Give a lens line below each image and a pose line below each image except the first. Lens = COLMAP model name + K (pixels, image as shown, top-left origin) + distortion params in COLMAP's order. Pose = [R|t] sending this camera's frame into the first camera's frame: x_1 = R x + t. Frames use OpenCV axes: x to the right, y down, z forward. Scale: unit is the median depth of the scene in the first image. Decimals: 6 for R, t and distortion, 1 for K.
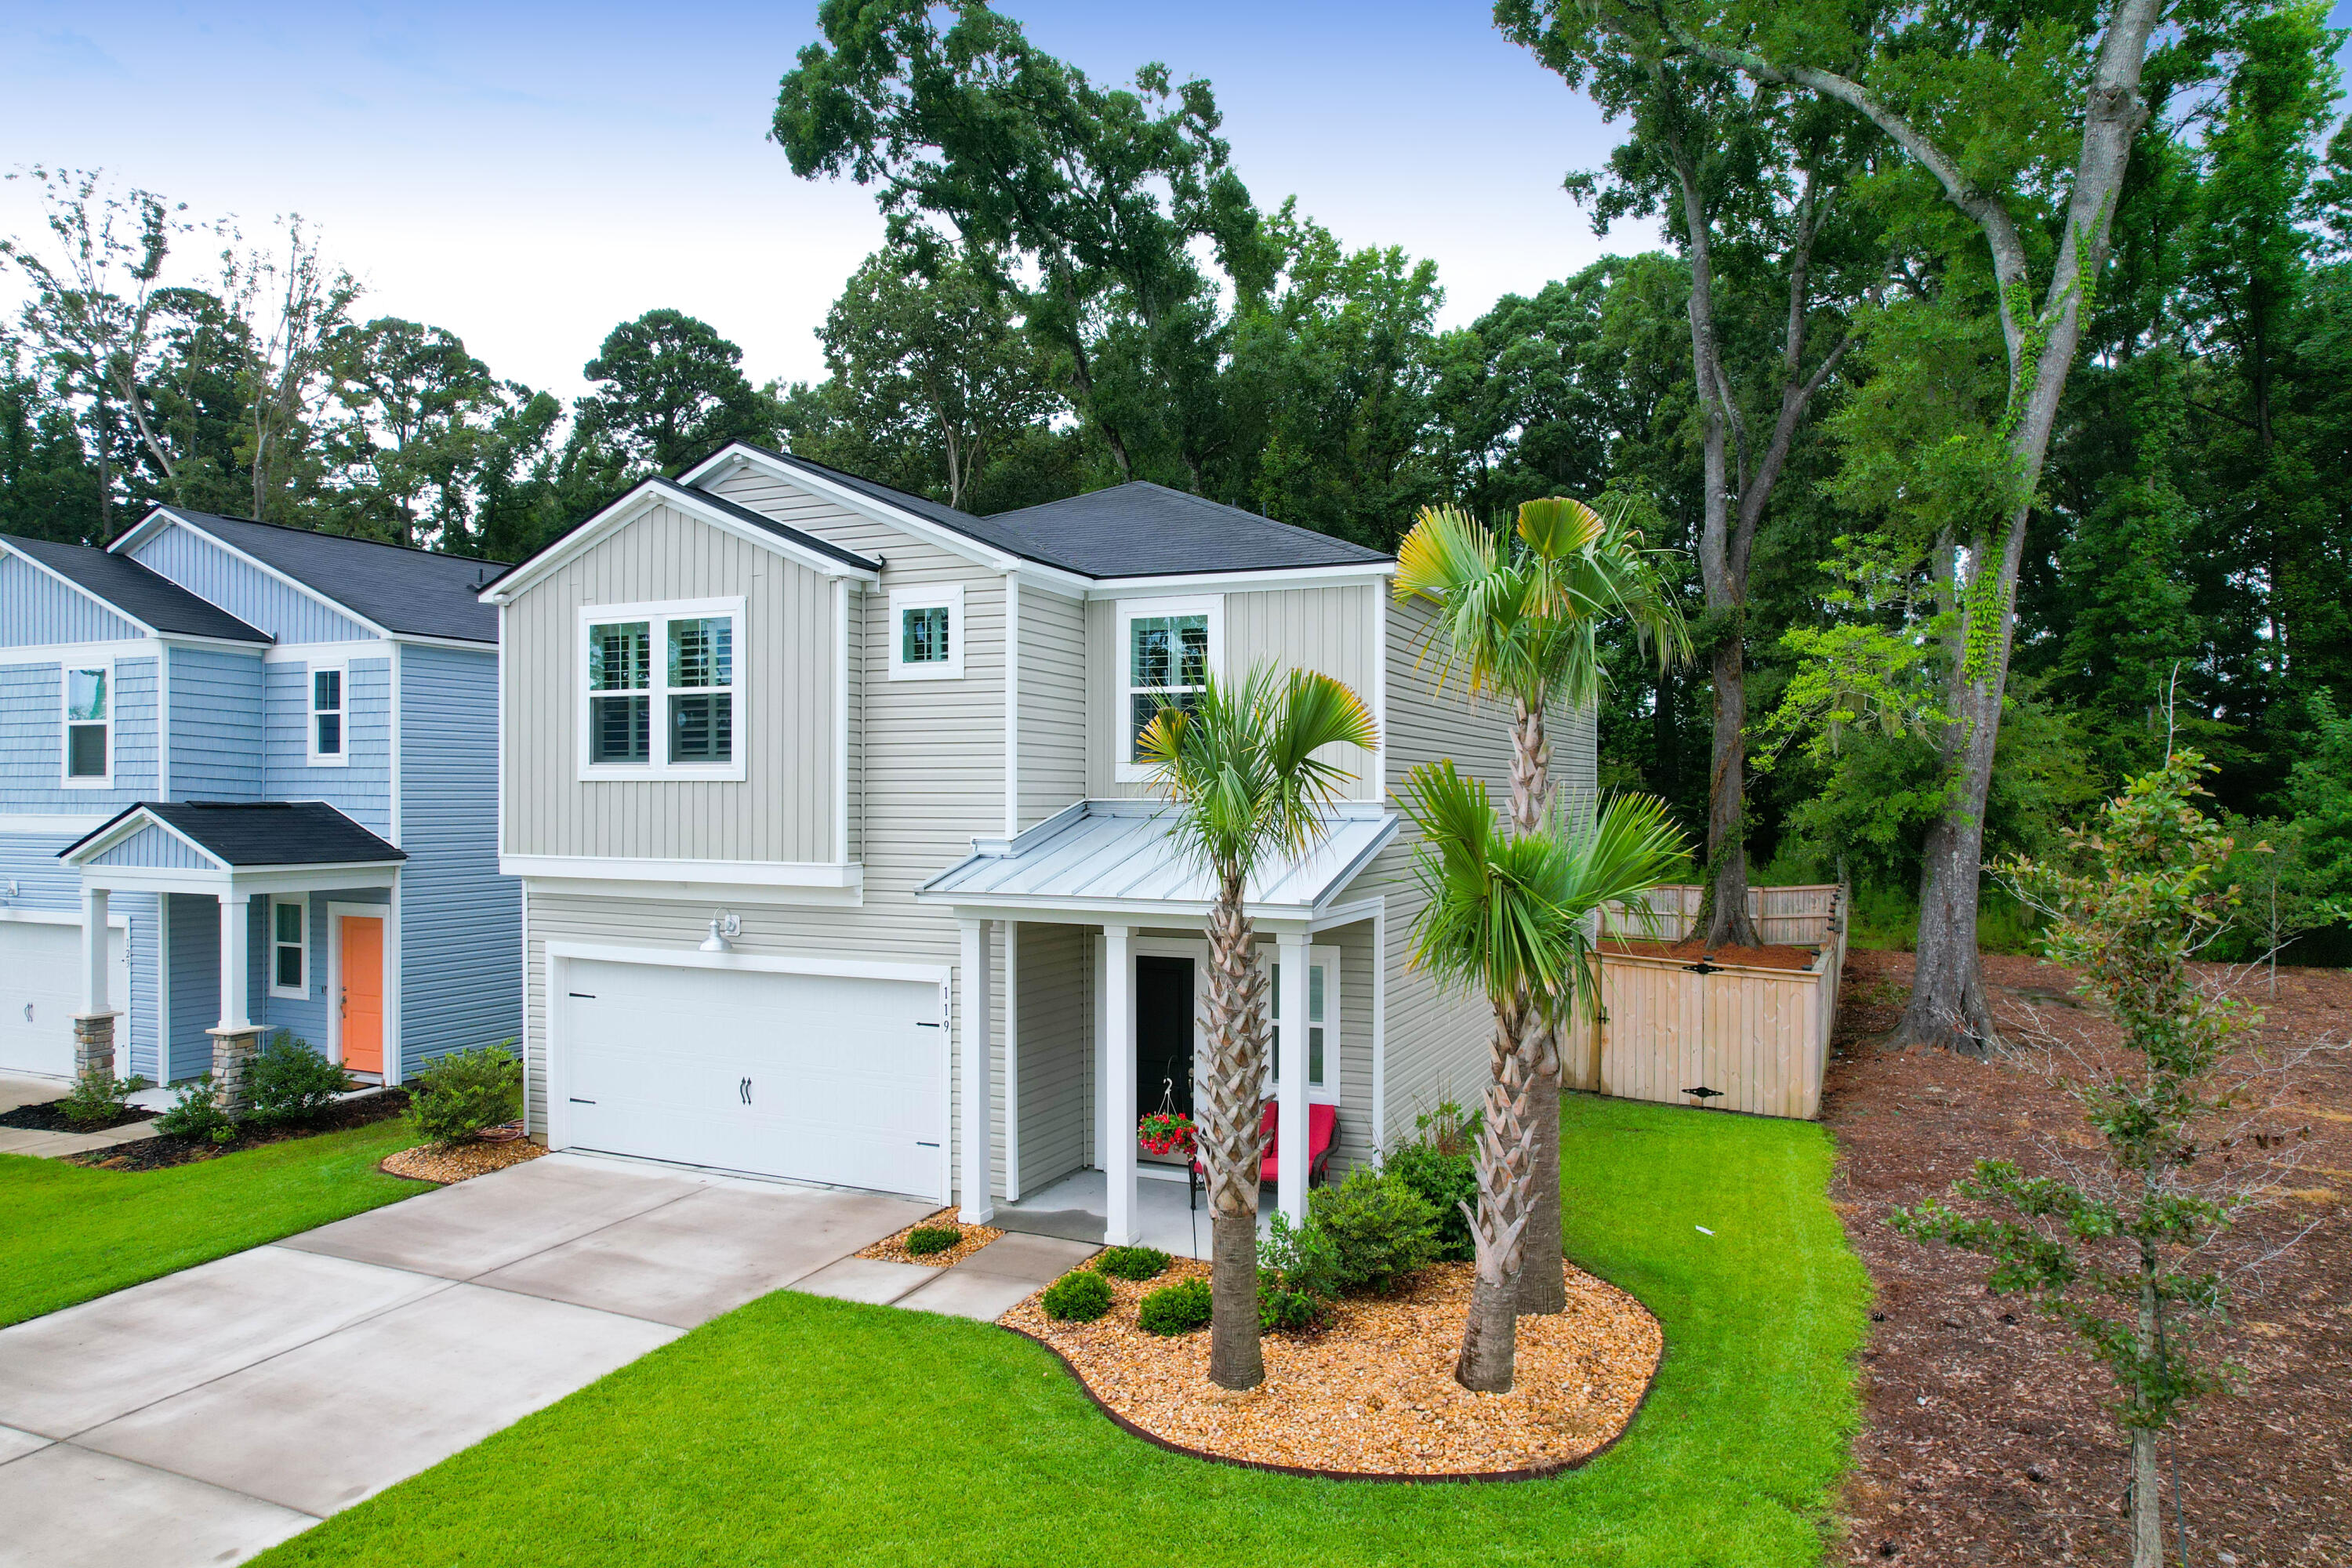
lens RADIAL K [[1505.0, 0, 1179.2], [0, 1505.0, 787.9], [0, 0, 1]] dist [-0.088160, 0.084874]
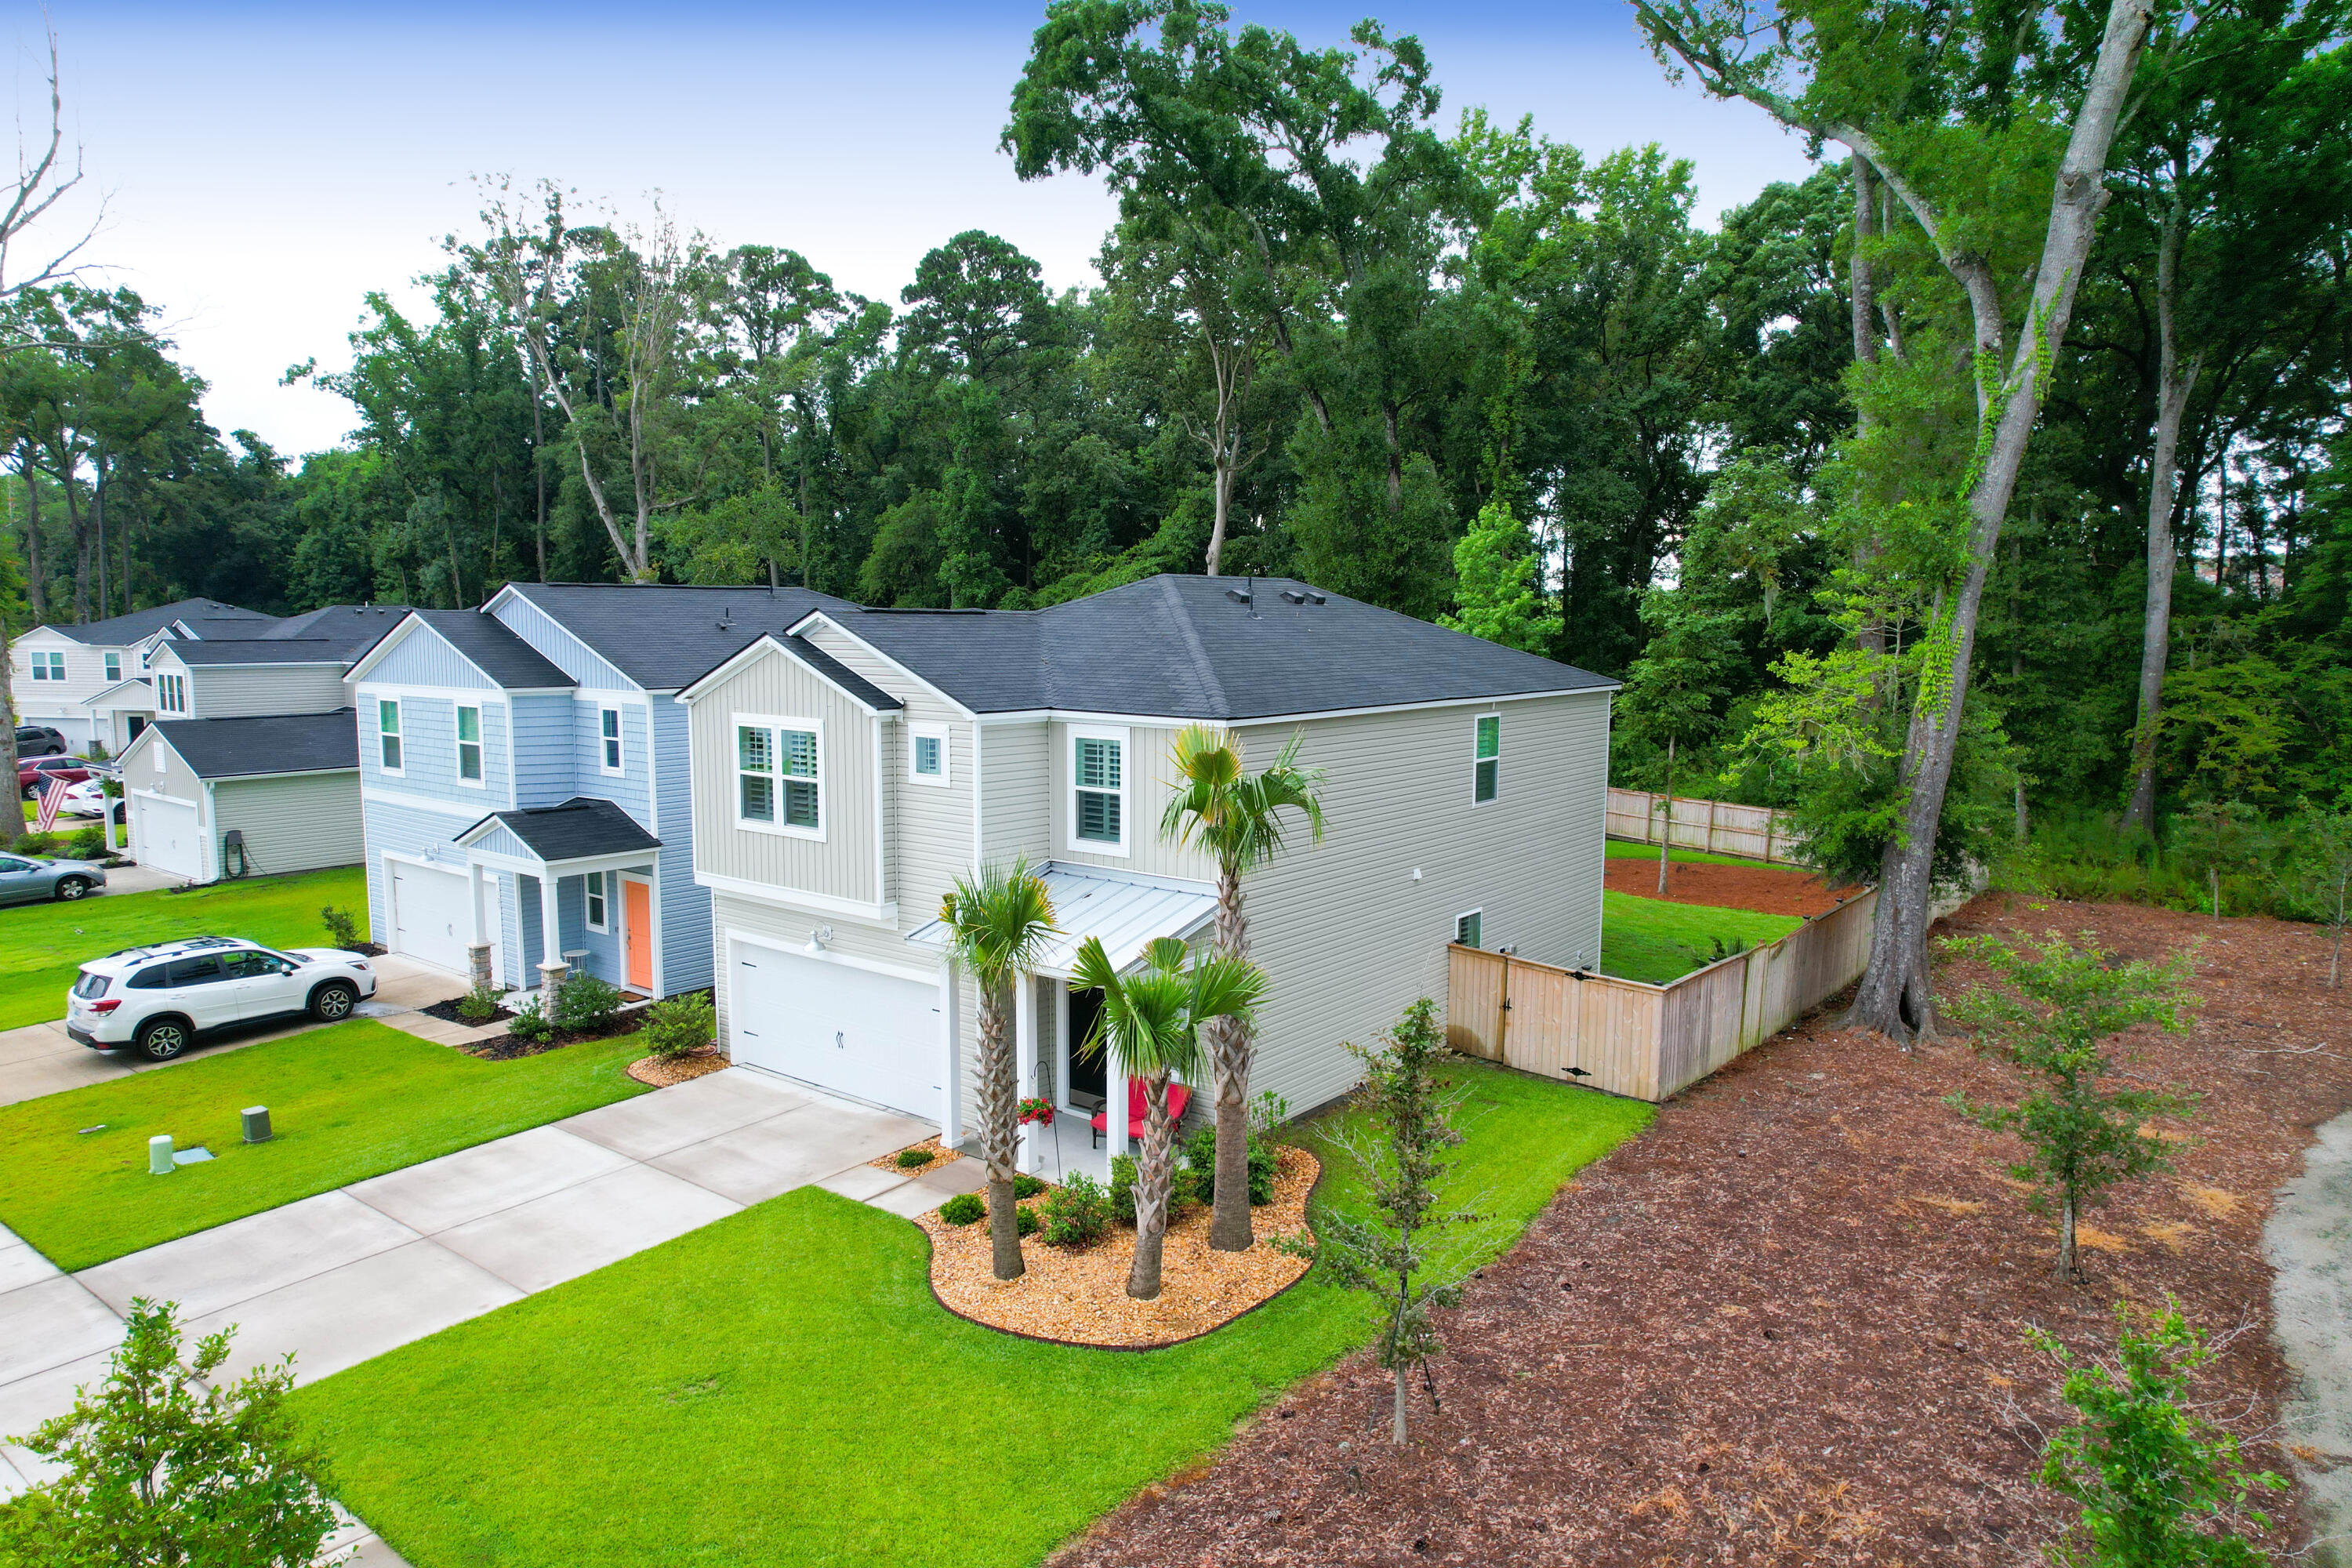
lens RADIAL K [[1501.2, 0, 1179.4], [0, 1501.2, 785.9], [0, 0, 1]] dist [-0.080413, 0.074840]
pose [[0.970868, 0.028772, -0.237880, 0.310783], [-0.001327, 0.993395, 0.114738, -0.177726], [0.239610, -0.111080, 0.964494, -0.269993]]
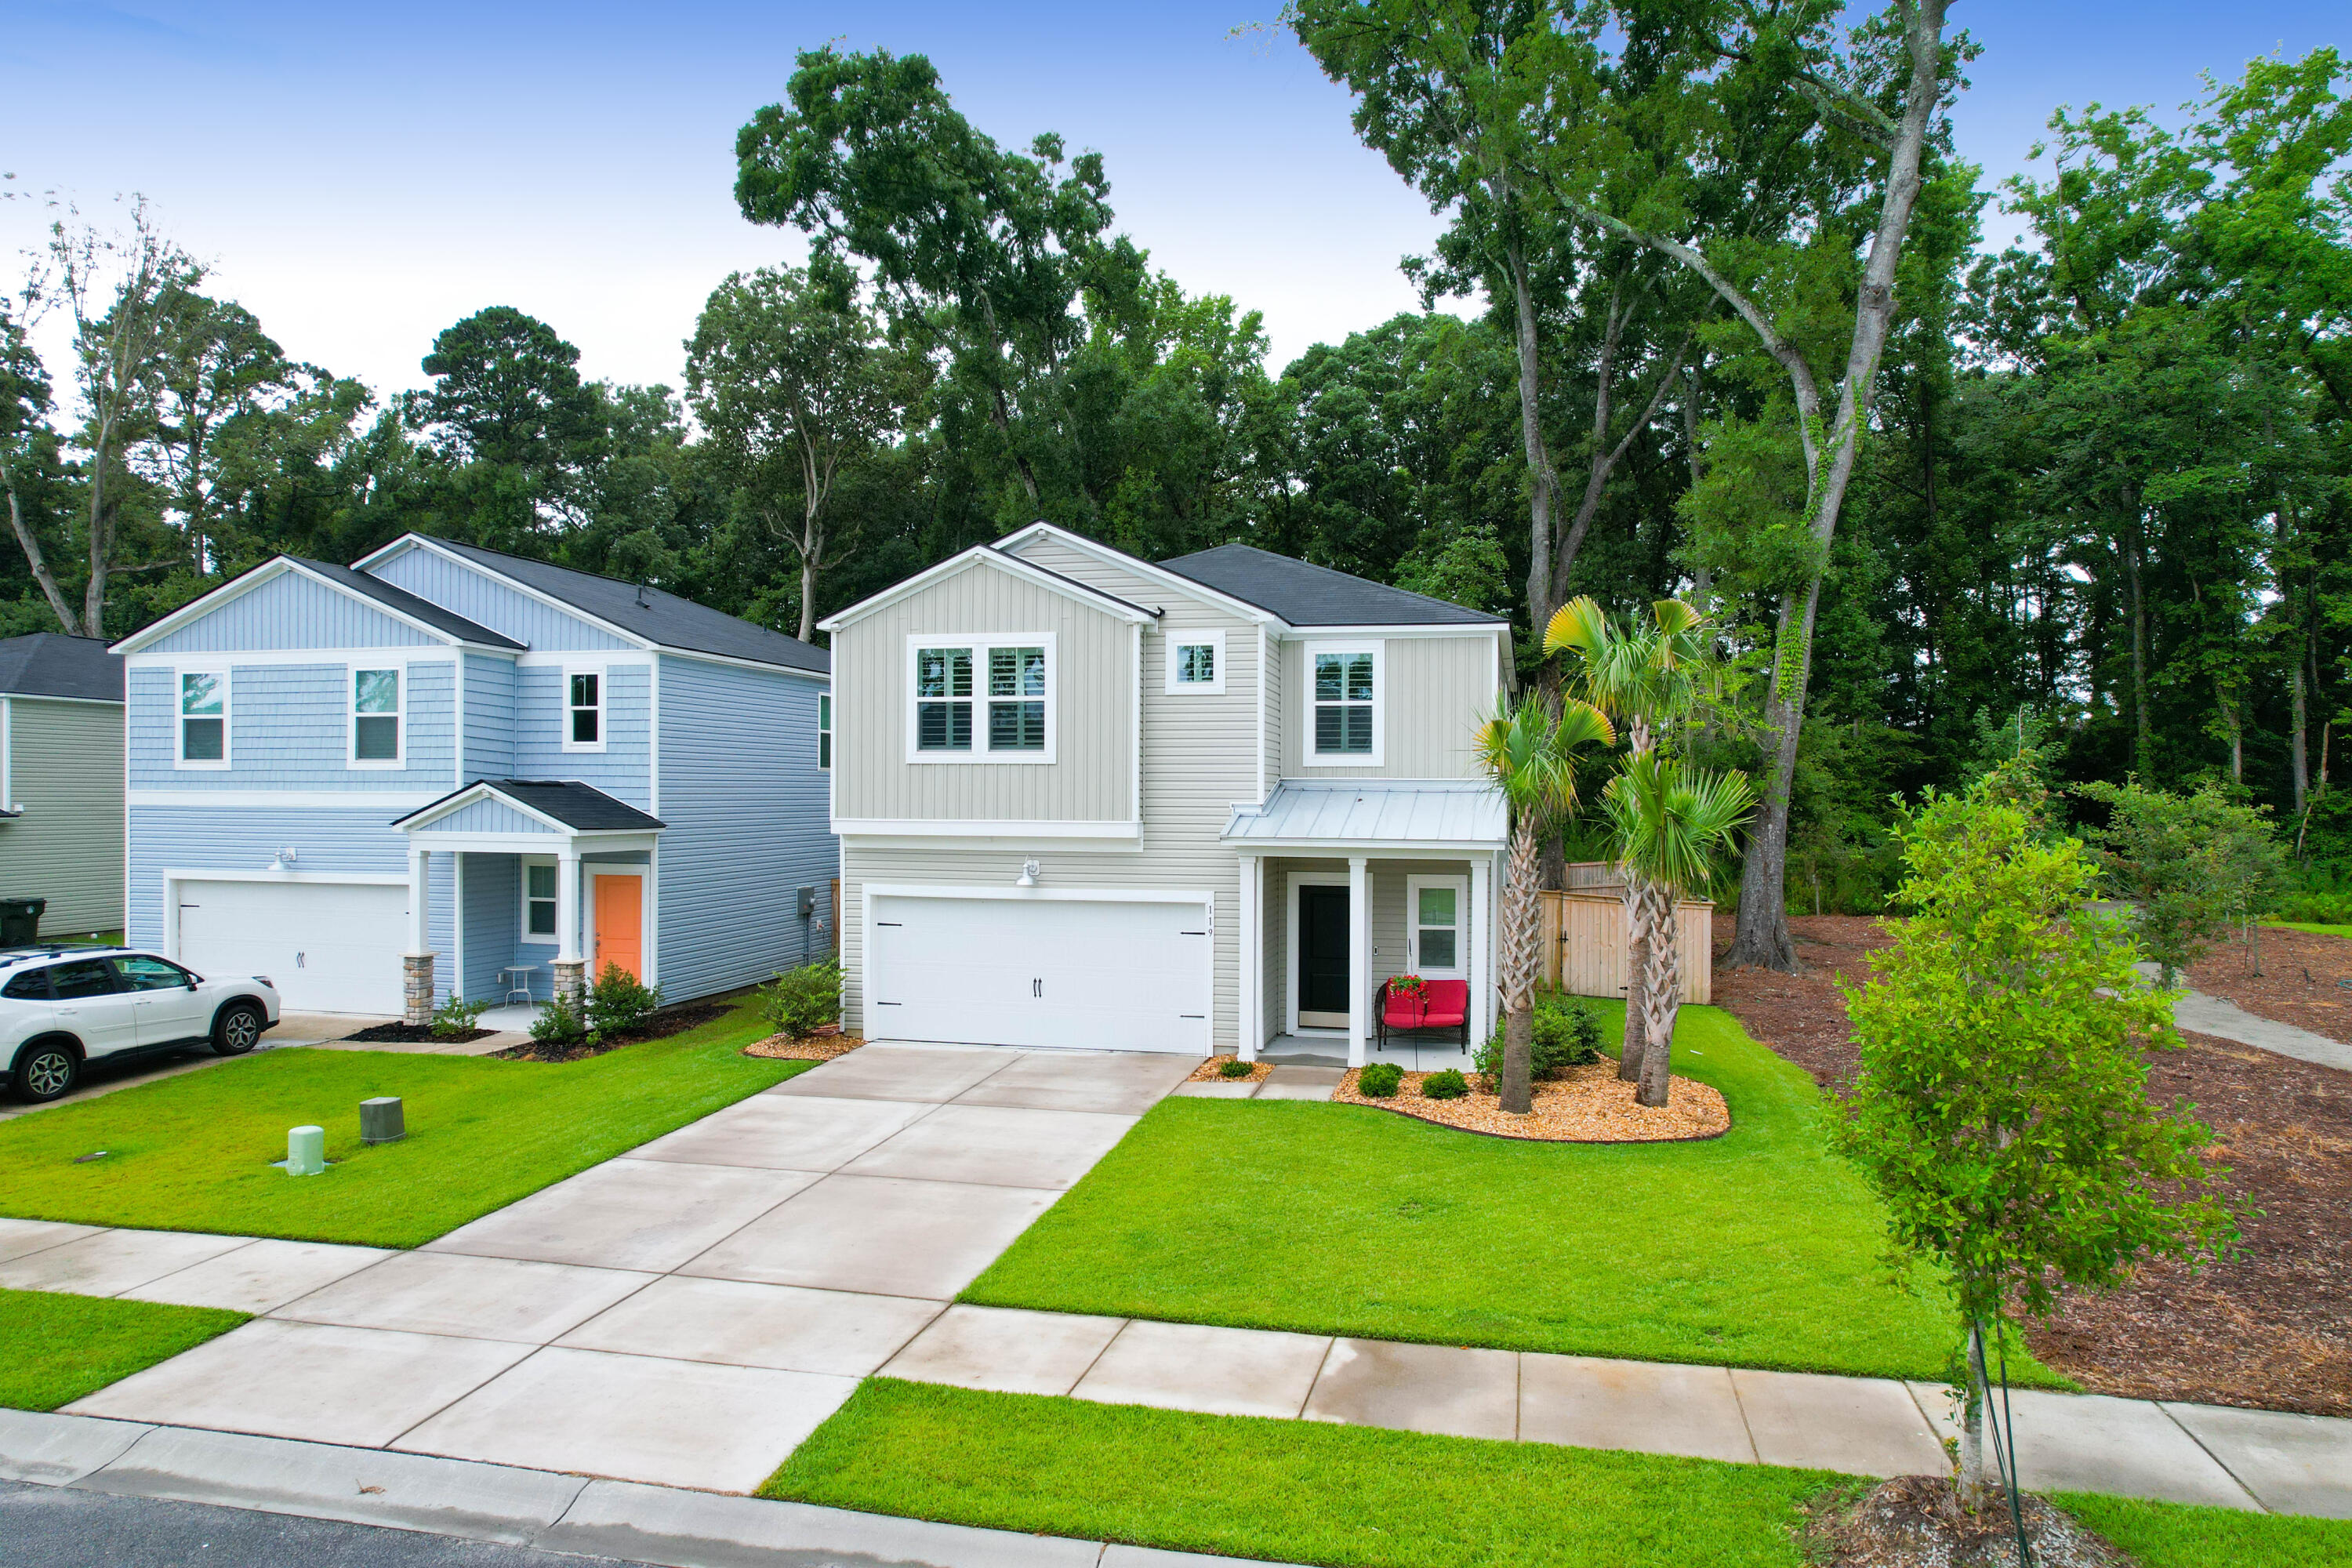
lens RADIAL K [[1501.2, 0, 1179.4], [0, 1501.2, 785.9], [0, 0, 1]] dist [-0.080413, 0.074840]
pose [[0.982270, 0.003545, 0.187437, -0.334997], [-0.003429, 0.999994, -0.000940, 0.012961], [-0.187440, 0.000280, 0.982276, -0.310827]]
